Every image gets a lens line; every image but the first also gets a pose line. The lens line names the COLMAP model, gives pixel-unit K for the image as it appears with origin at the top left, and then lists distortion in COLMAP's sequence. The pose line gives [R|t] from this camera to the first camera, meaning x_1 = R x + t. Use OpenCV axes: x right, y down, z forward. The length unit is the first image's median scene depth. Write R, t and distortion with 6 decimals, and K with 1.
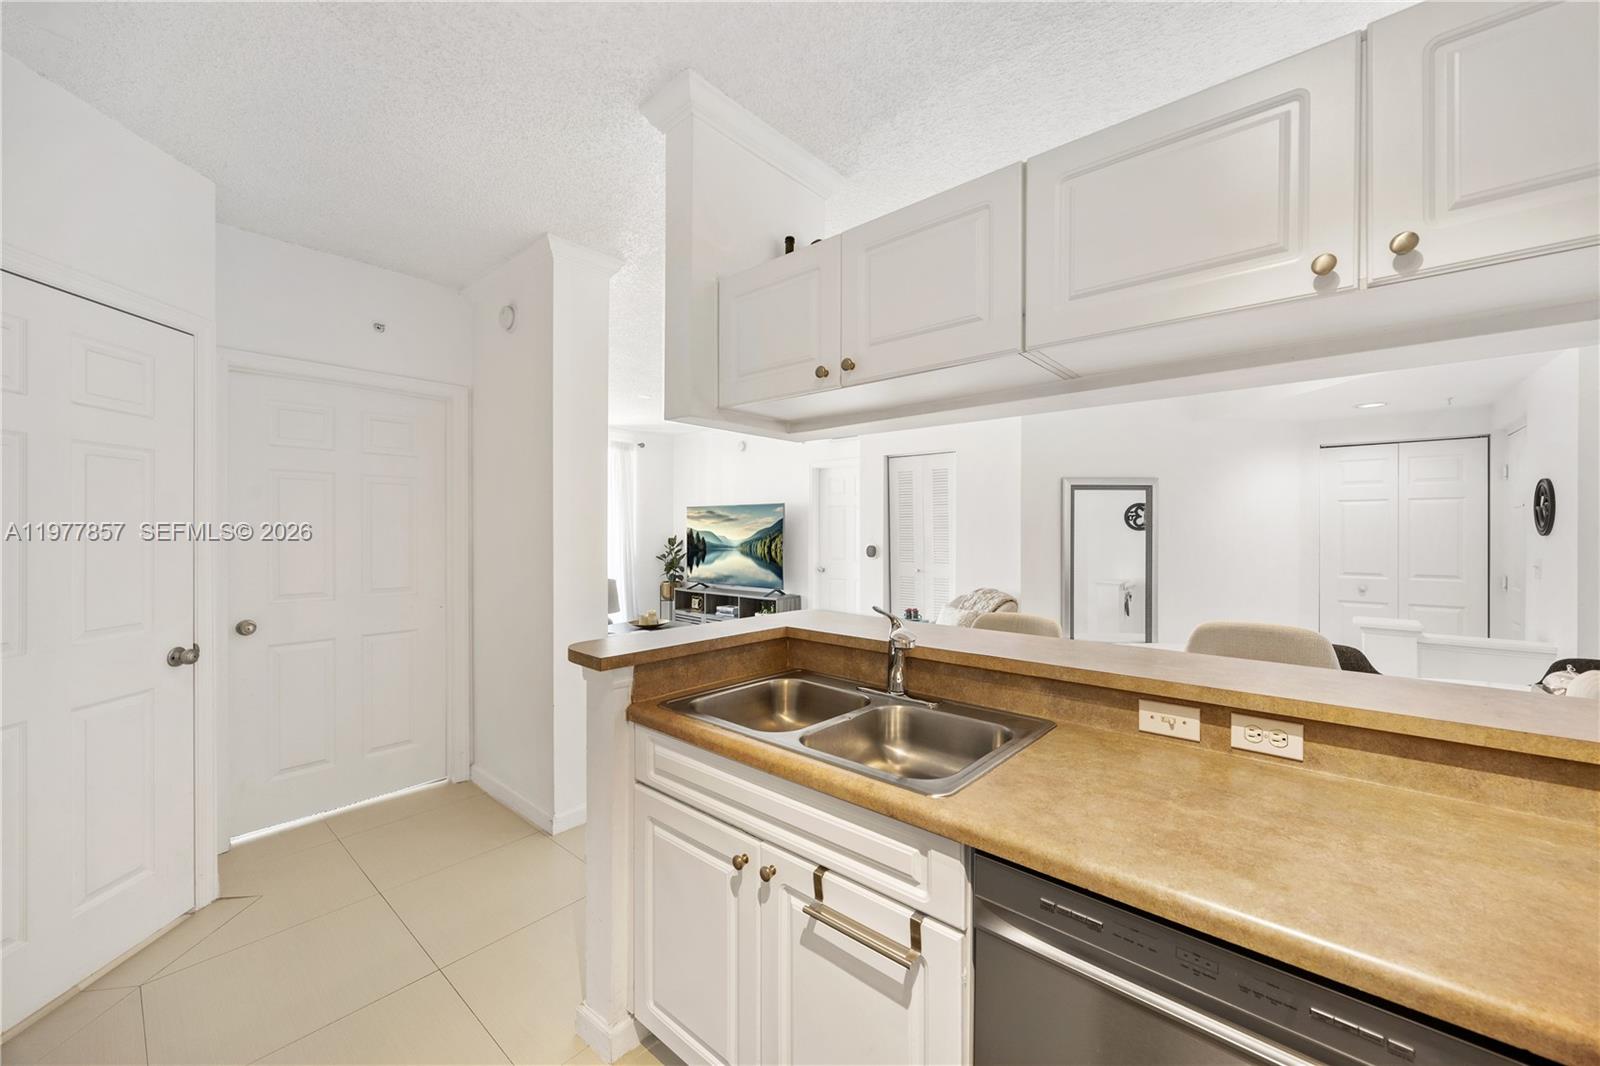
lens RADIAL K [[614.3, 0, 801.3], [0, 614.3, 534.3], [0, 0, 1]] dist [-0.003312, 0.000253]
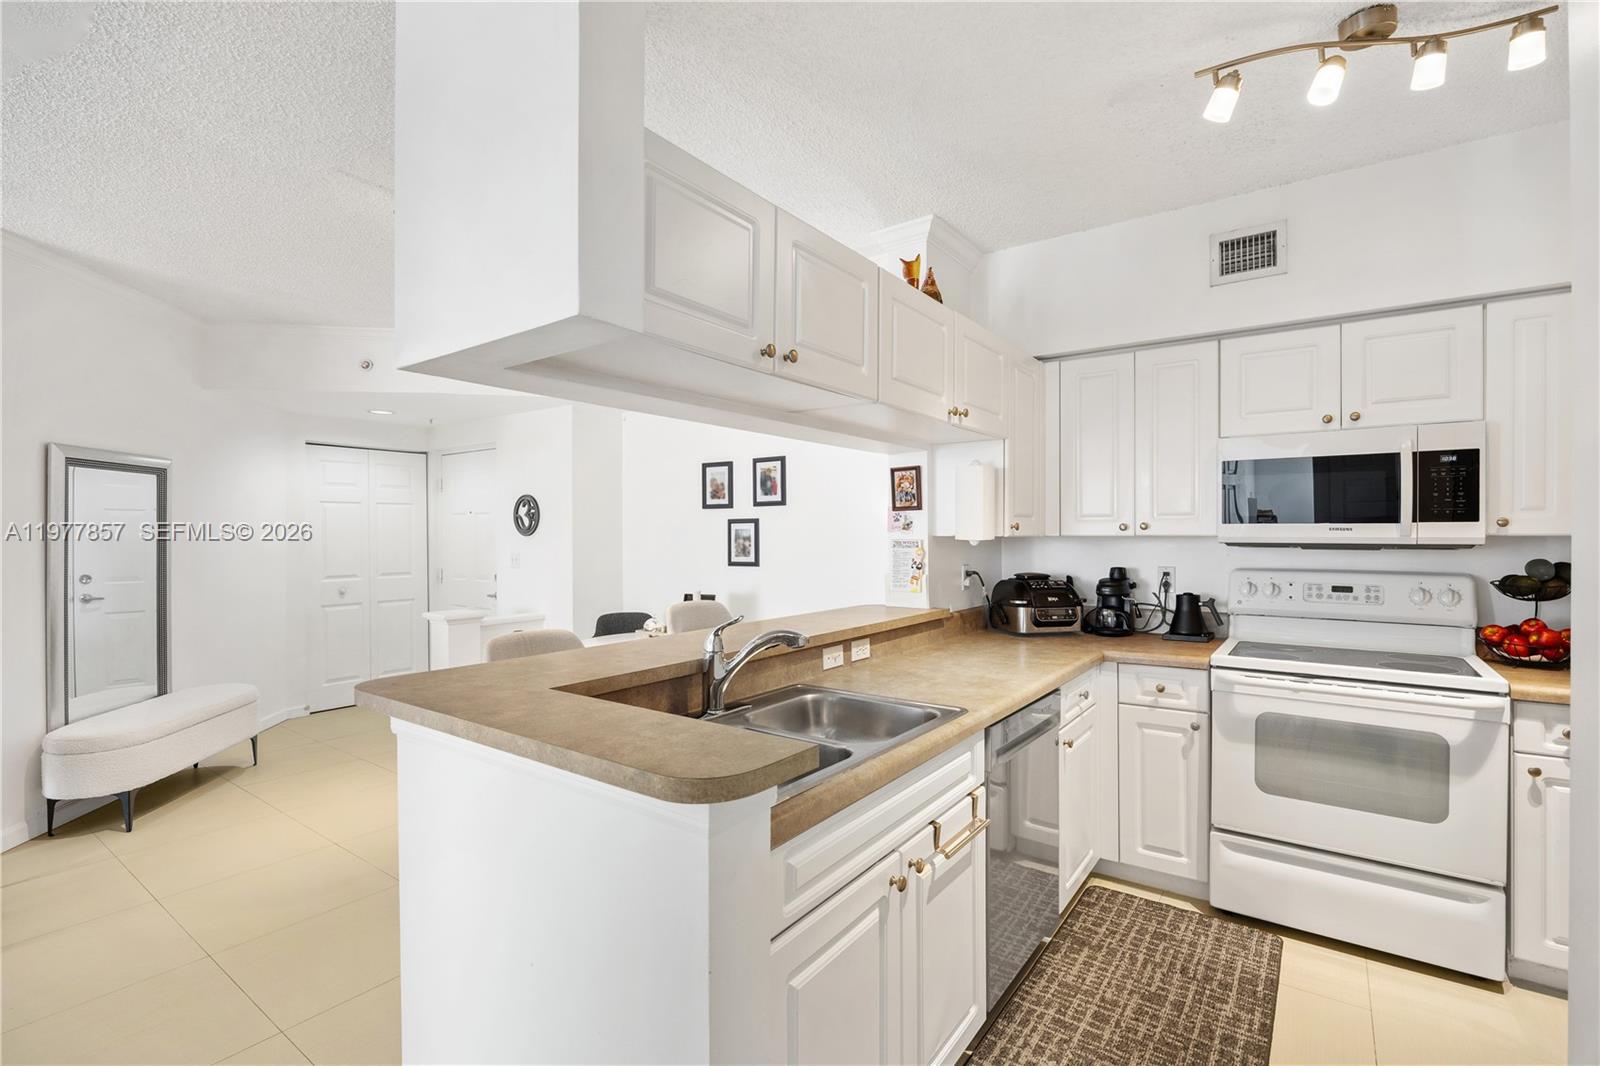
lens RADIAL K [[703.0, 0, 821.3], [0, 703.0, 538.9], [0, 0, 1]] dist [-0.011014, 0.001705]
pose [[-0.093998, -0.008229, 0.995538, -0.648706], [0.008063, 0.999927, 0.009027, -0.003260], [-0.995540, 0.008876, -0.093925, 0.683330]]
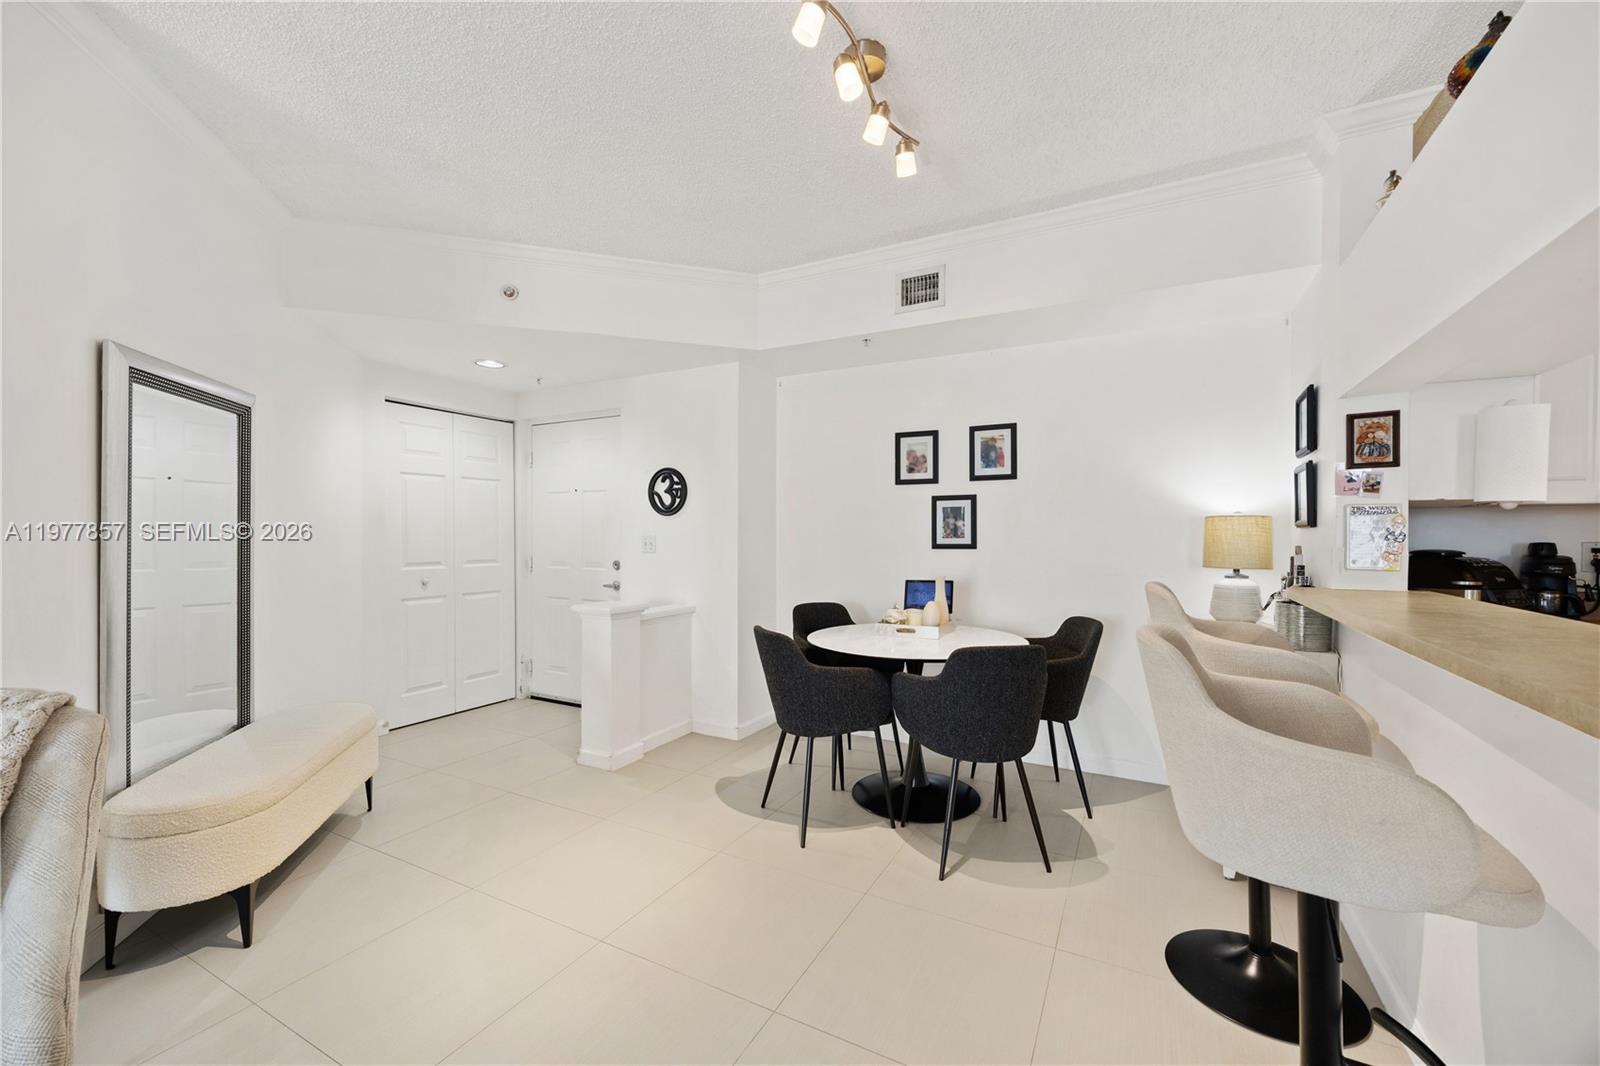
lens RADIAL K [[614.3, 0, 825.2], [0, 614.3, 540.2], [0, 0, 1]] dist [-0.003312, 0.000253]
pose [[-0.228542, -0.011741, 0.973463, -0.064843], [0.003718, 0.999909, 0.012933, 0.049187], [-0.973527, 0.006575, -0.228478, 1.394708]]
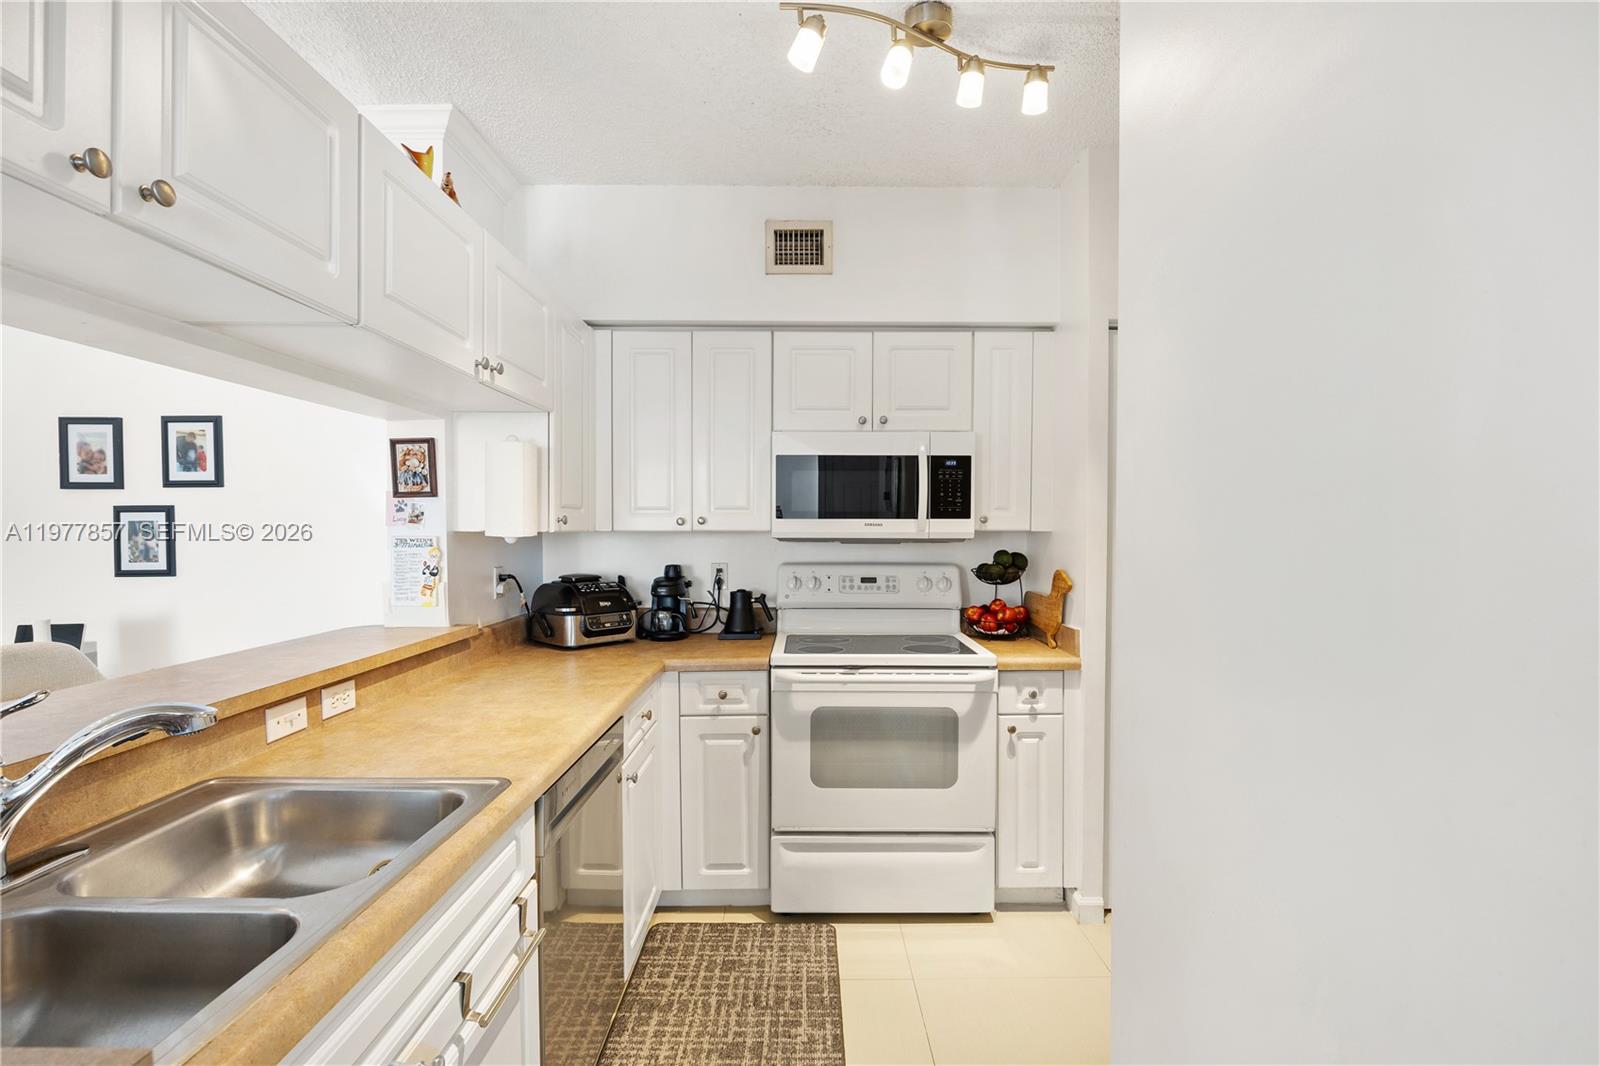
lens RADIAL K [[703.0, 0, 794.6], [0, 703.0, 541.1], [0, 0, 1]] dist [-0.011014, 0.001705]
pose [[-0.647460, -0.016379, 0.761923, -0.448163], [0.003777, 0.999688, 0.024699, -0.004194], [-0.762090, 0.018869, -0.647196, 0.631816]]
